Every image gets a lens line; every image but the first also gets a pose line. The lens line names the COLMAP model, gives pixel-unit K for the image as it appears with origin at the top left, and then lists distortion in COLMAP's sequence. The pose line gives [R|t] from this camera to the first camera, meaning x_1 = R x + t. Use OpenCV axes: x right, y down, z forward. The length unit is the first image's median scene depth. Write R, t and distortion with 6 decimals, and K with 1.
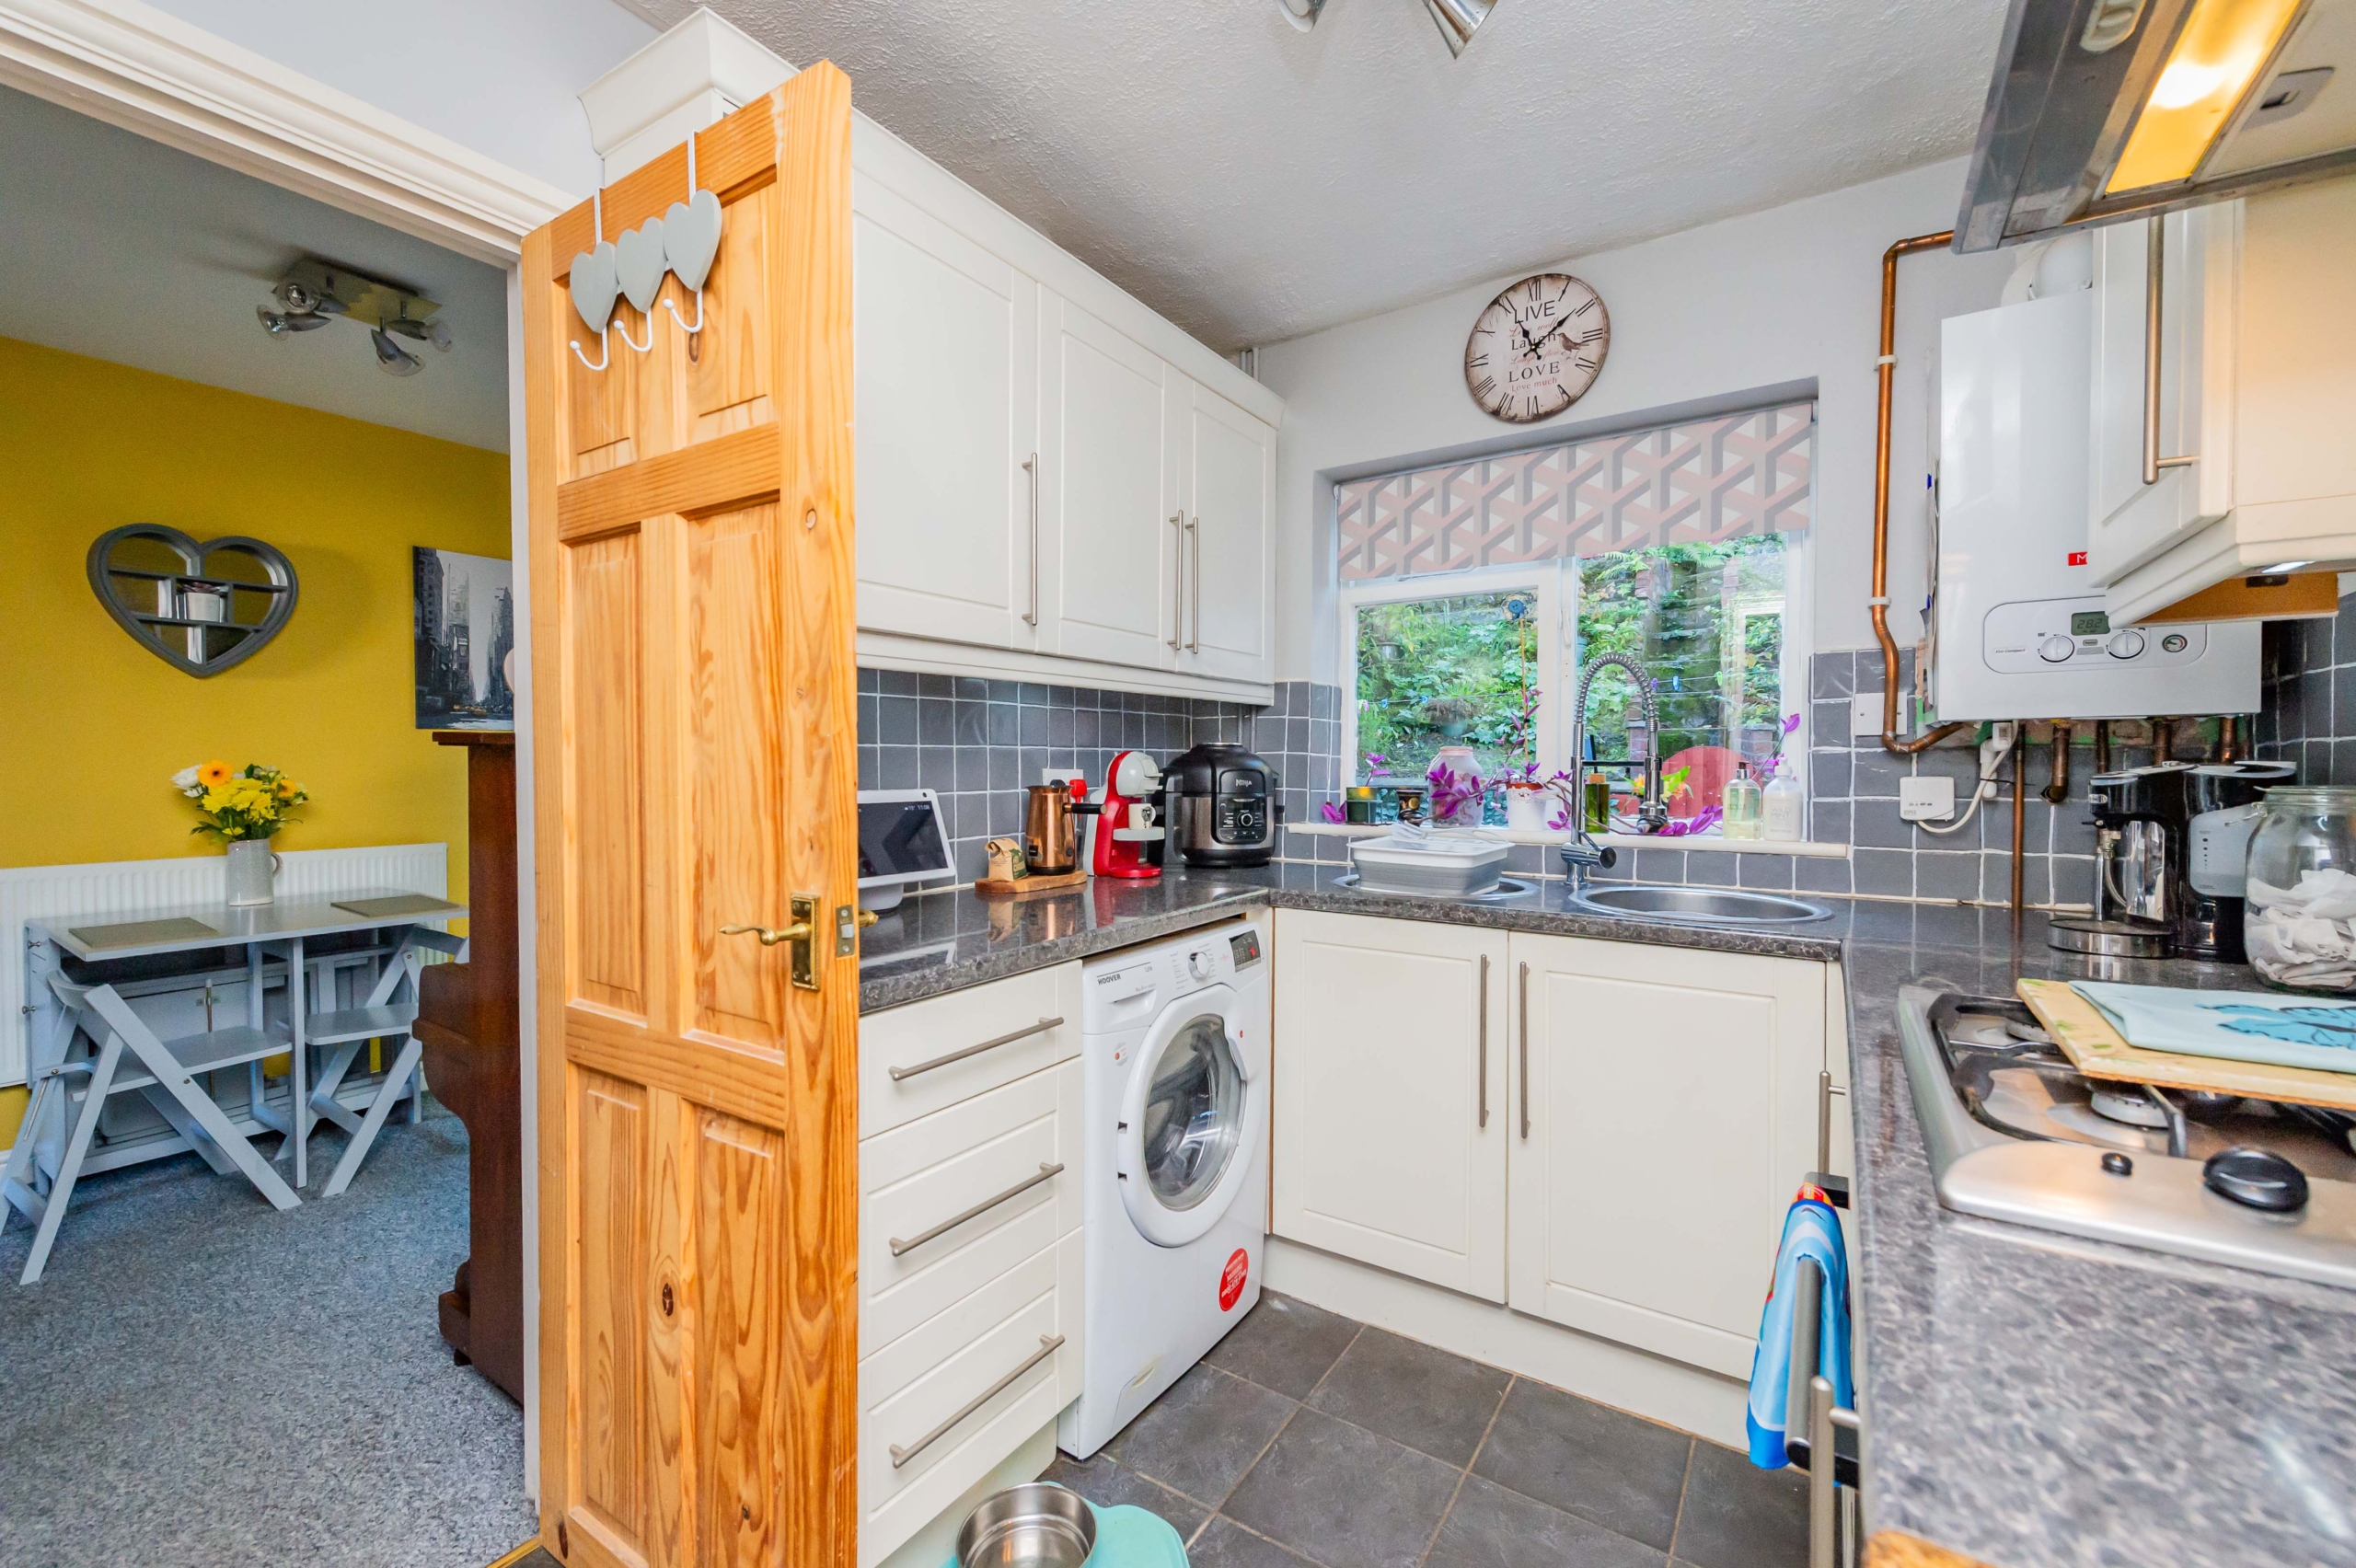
lens RADIAL K [[953.1, 0, 1178.0], [0, 953.1, 784.0], [0, 0, 1]] dist [0.002059, 0.000104]
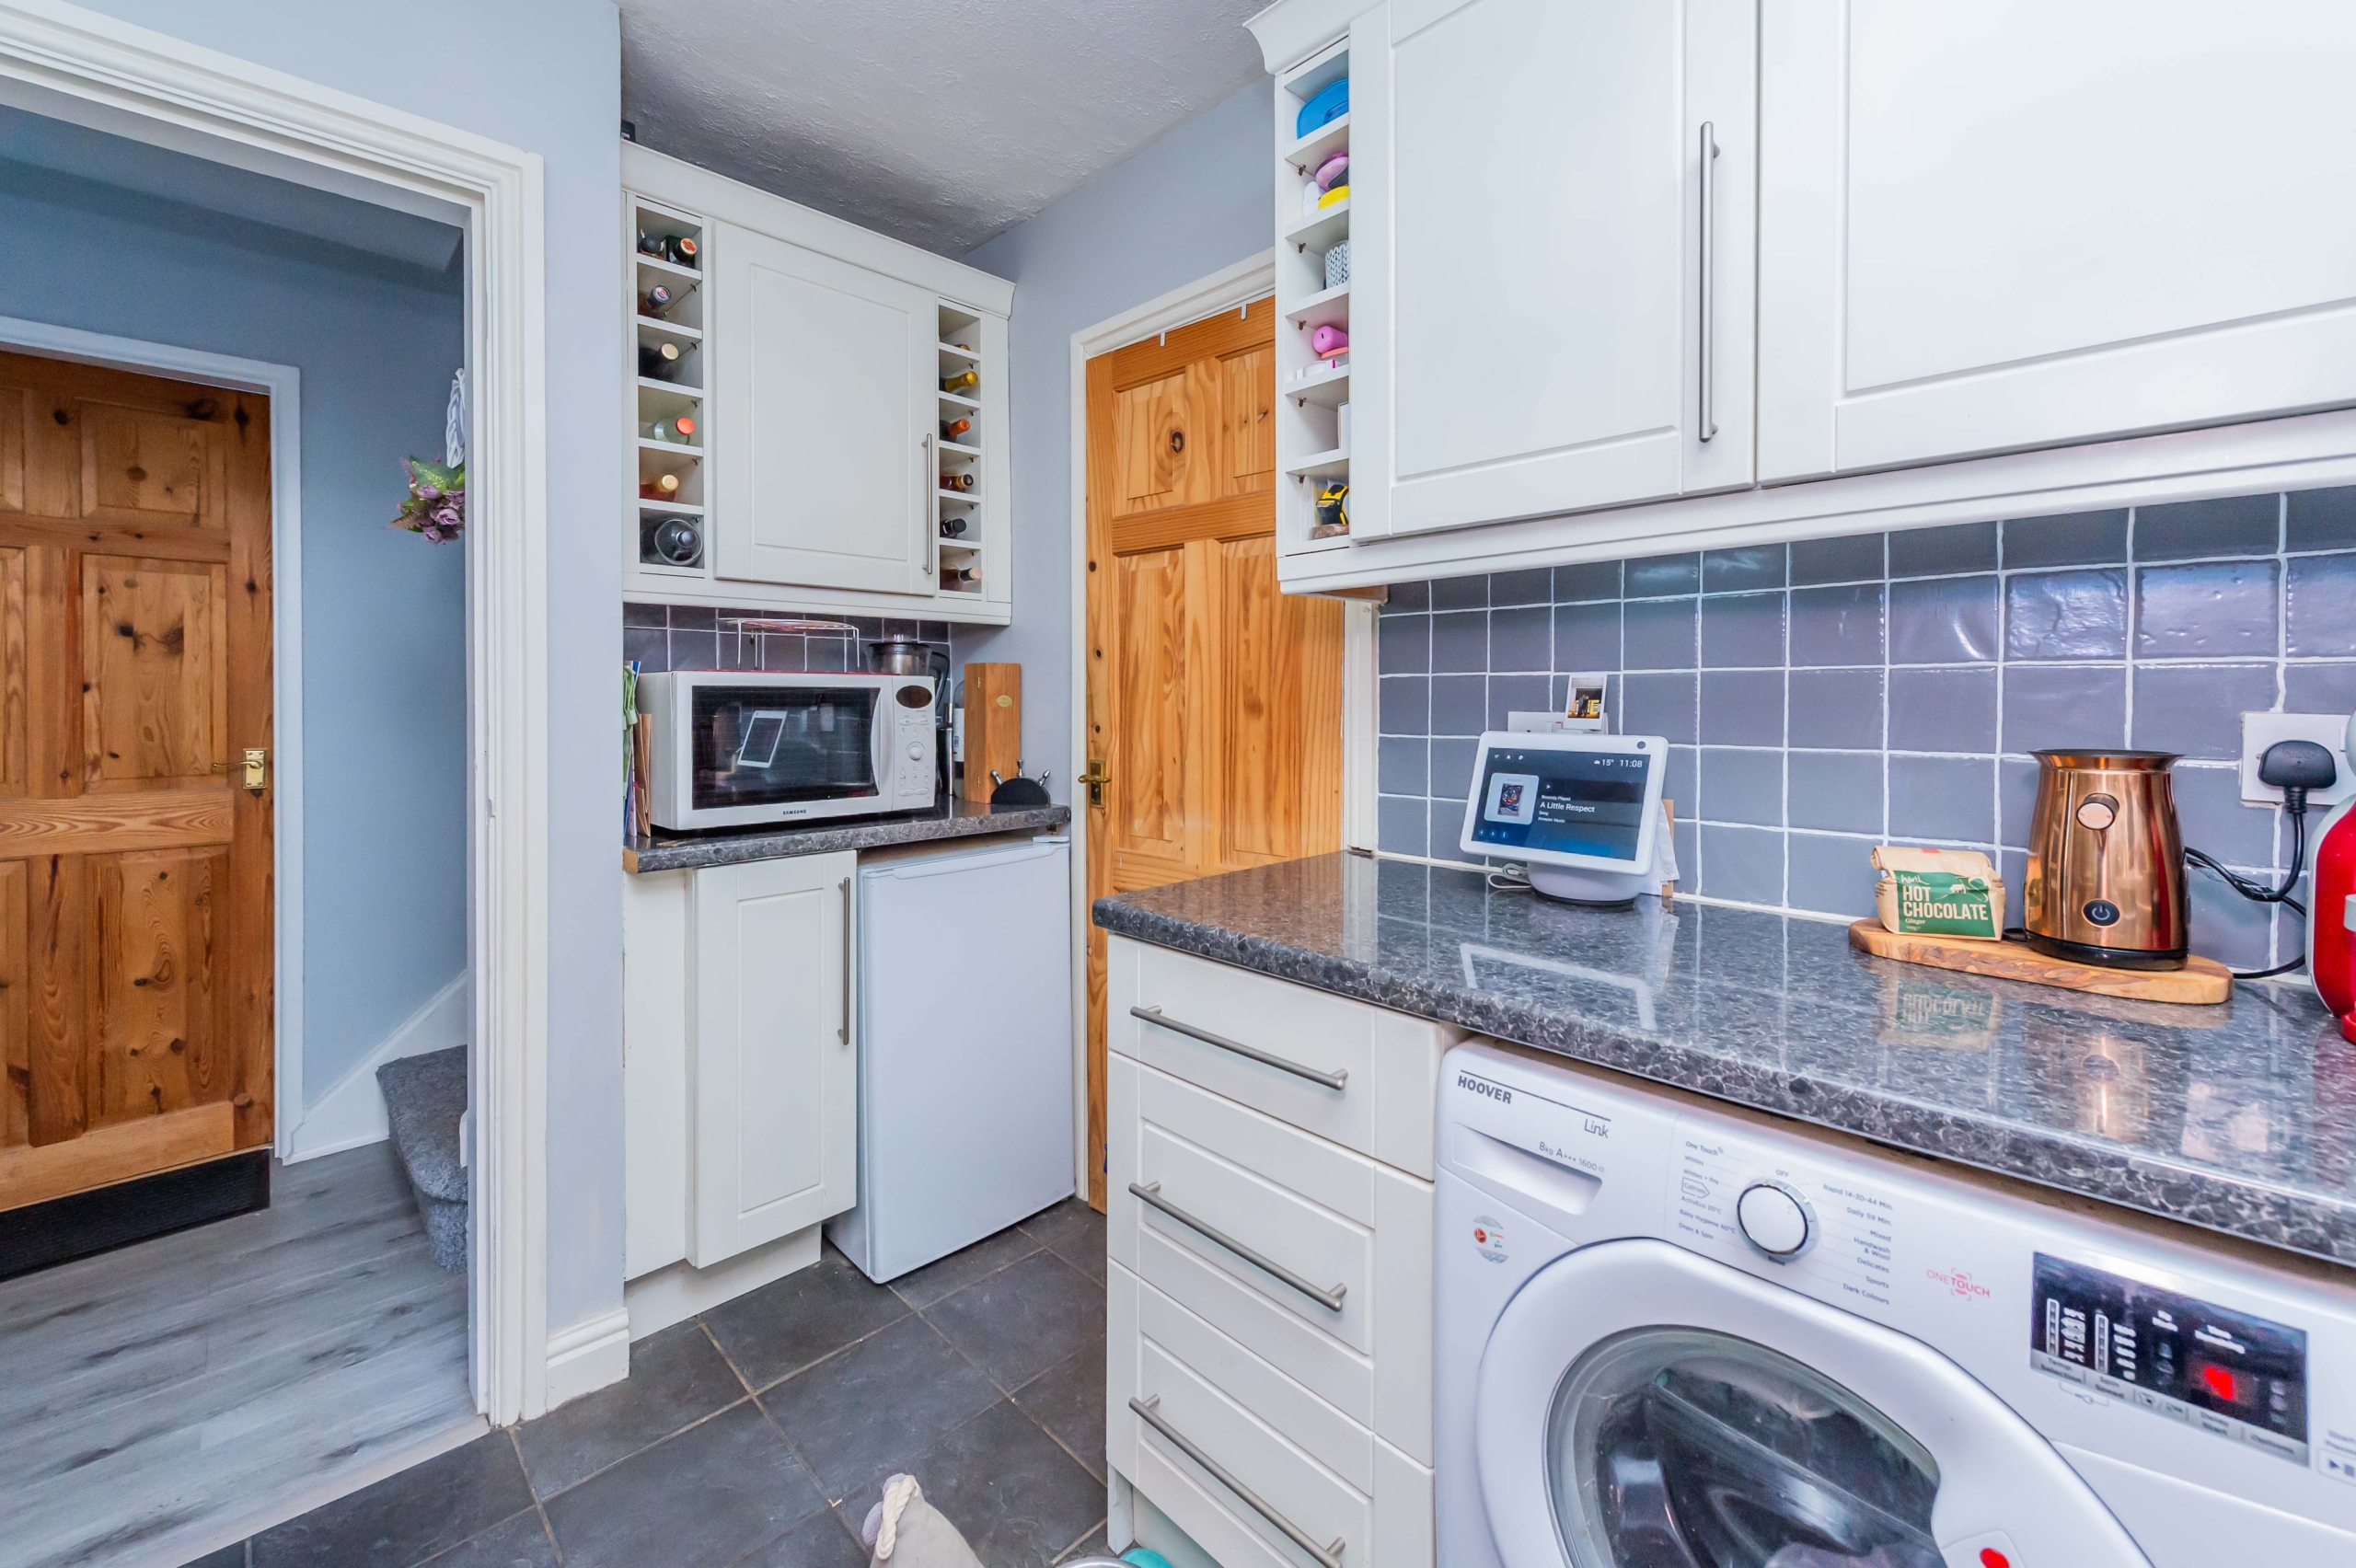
lens RADIAL K [[950.2, 0, 1140.6], [0, 950.2, 701.4], [0, 0, 1]] dist [0.000262, -0.000088]
pose [[-0.227546, 0.003583, -0.973761, 0.353040], [-0.023141, 0.999691, 0.009085, -0.013187], [0.973492, 0.024601, -0.227393, 0.647346]]
